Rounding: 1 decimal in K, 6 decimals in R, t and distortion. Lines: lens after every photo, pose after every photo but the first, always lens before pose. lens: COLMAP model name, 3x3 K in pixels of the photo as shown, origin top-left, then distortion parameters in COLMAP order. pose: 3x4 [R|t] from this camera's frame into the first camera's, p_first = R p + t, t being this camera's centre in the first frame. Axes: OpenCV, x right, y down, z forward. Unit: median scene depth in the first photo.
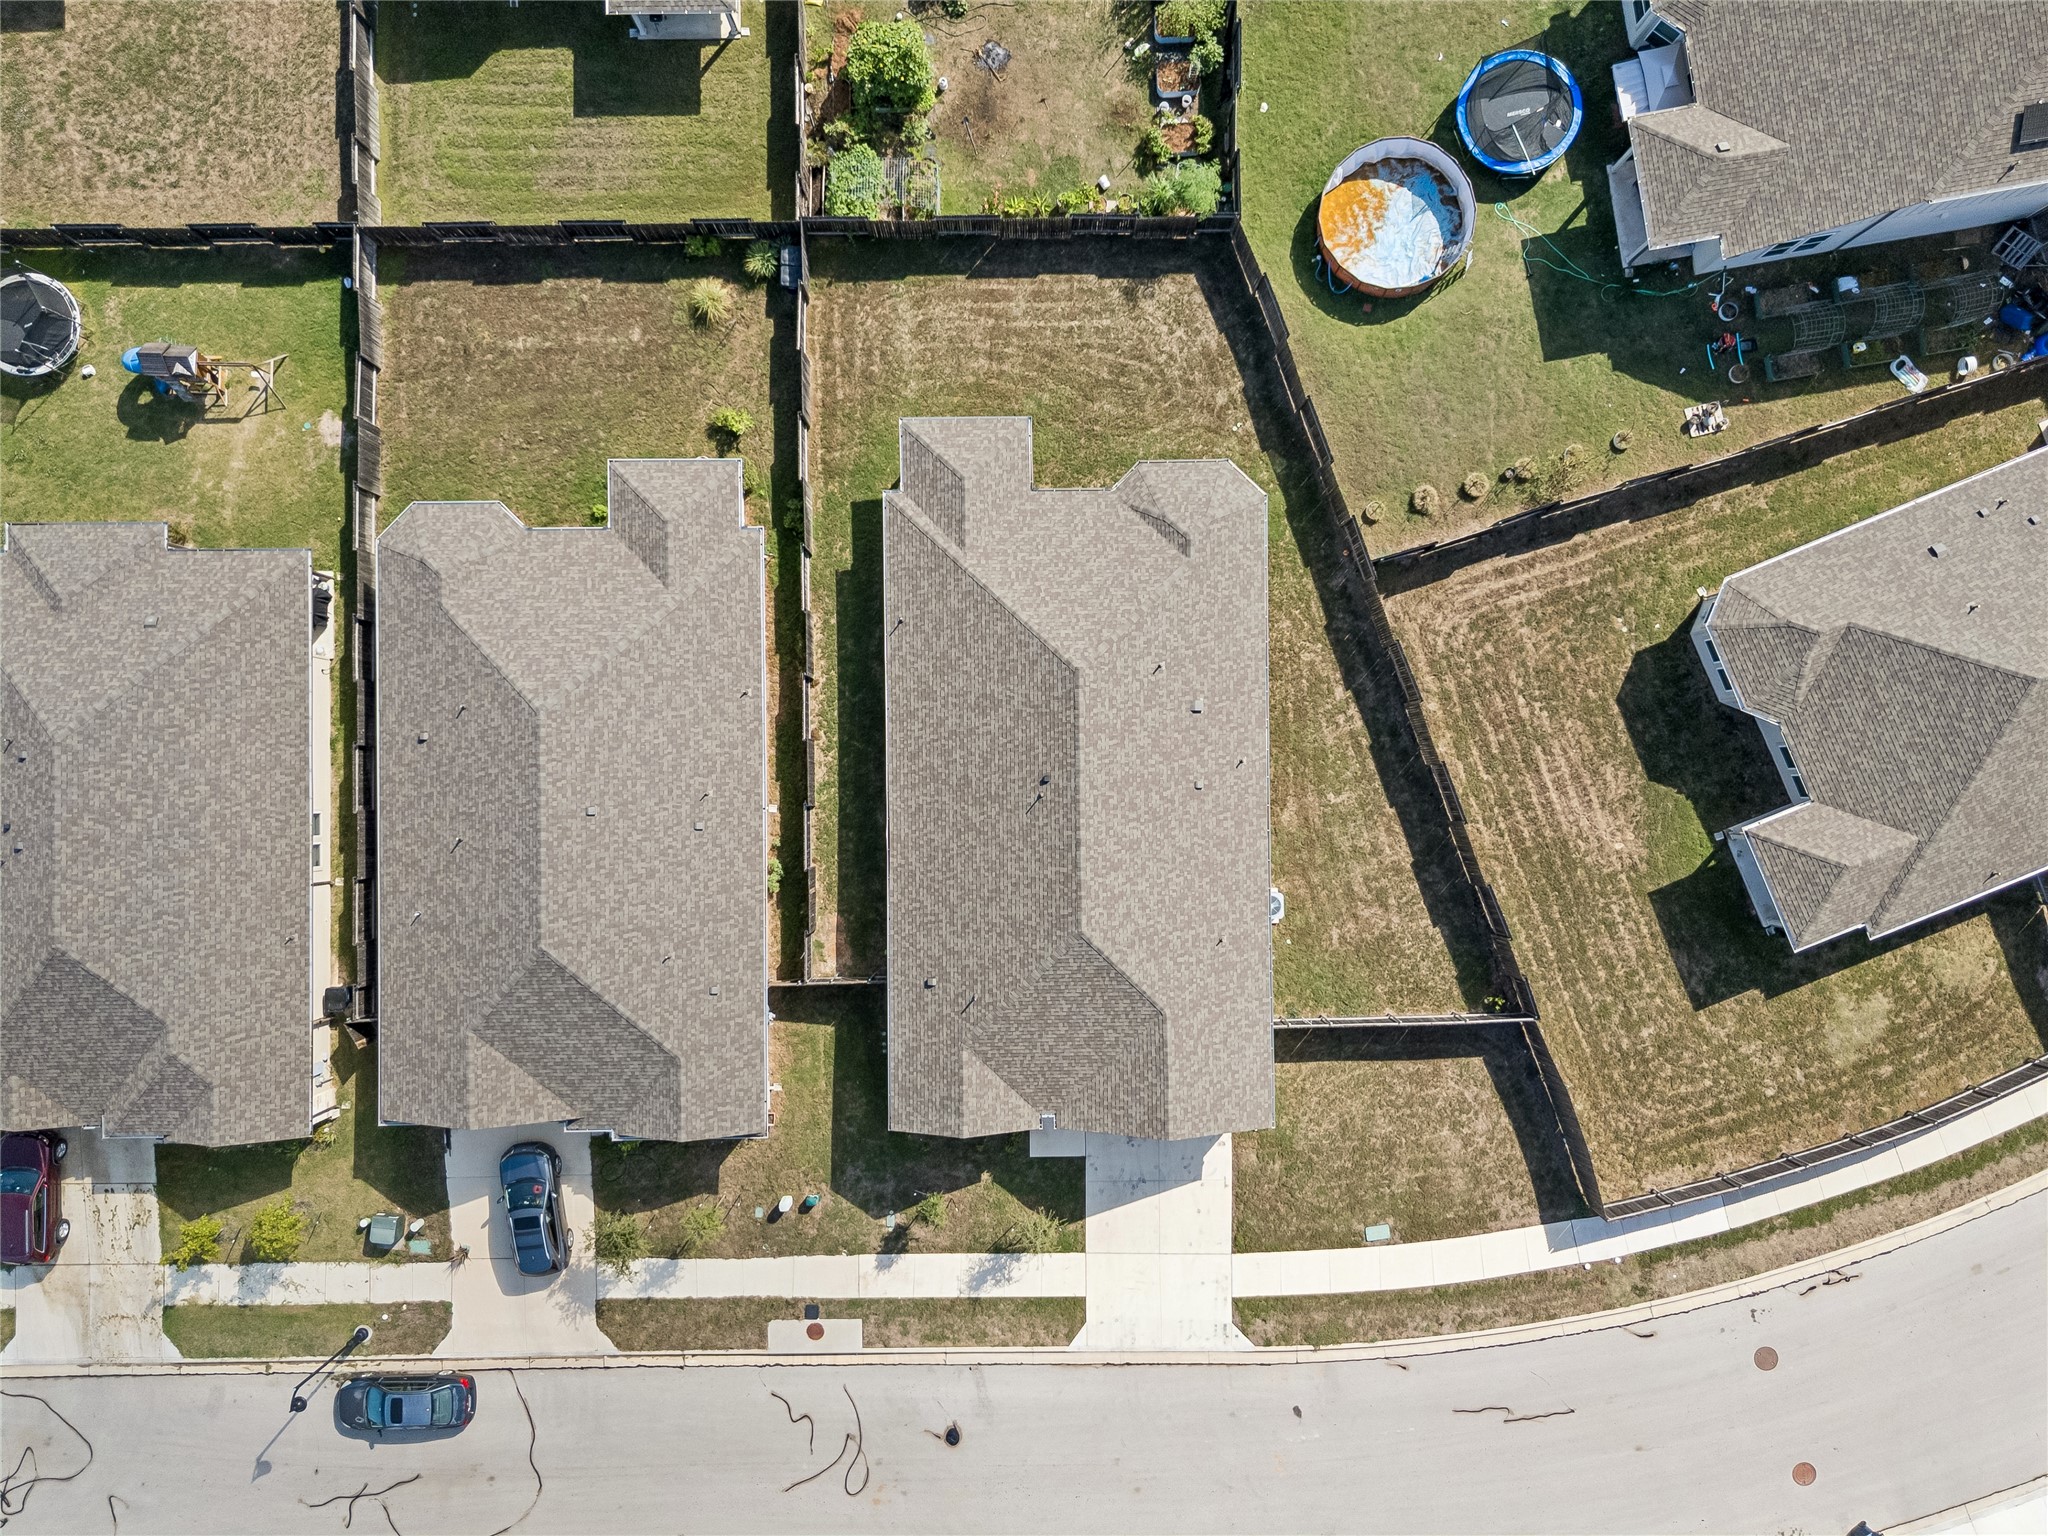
lens RADIAL K [[1529.9, 0, 1023.0], [0, 1529.9, 781.5], [0, 0, 1]] dist [0.056540, -0.044965]
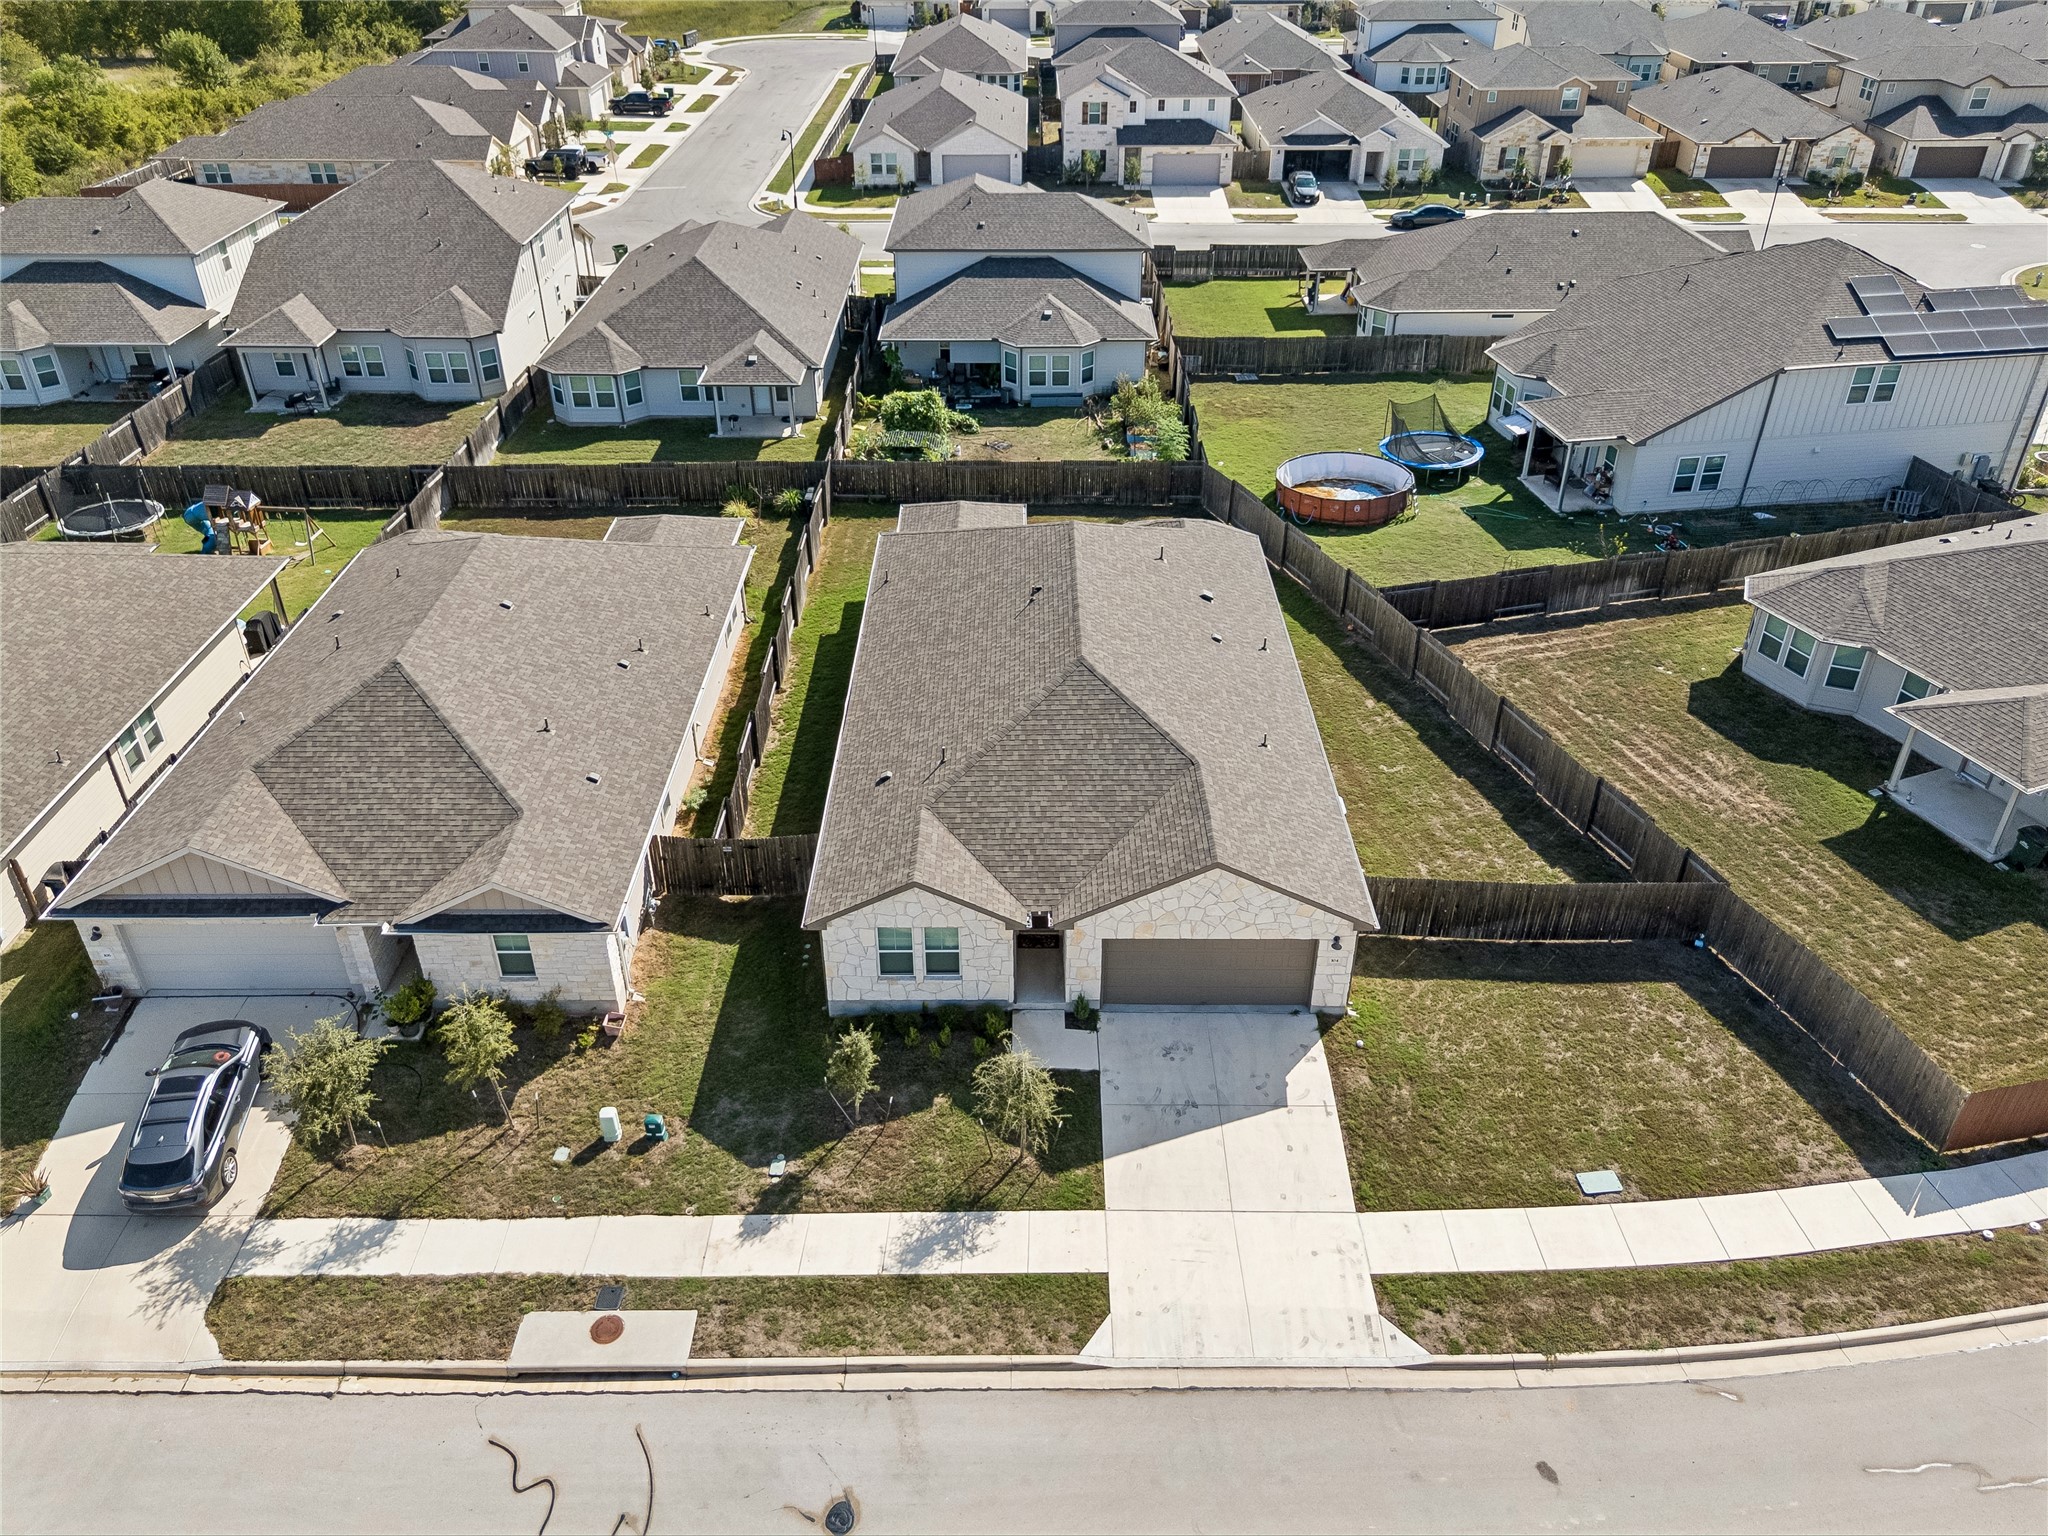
lens RADIAL K [[1529.9, 0, 1025.3], [0, 1529.9, 765.3], [0, 0, 1]] dist [0.056540, -0.044965]
pose [[0.999940, 0.007823, -0.007681, 0.013657], [-0.010699, 0.543227, -0.839518, 0.703126], [-0.002395, 0.839550, 0.543278, 0.544041]]
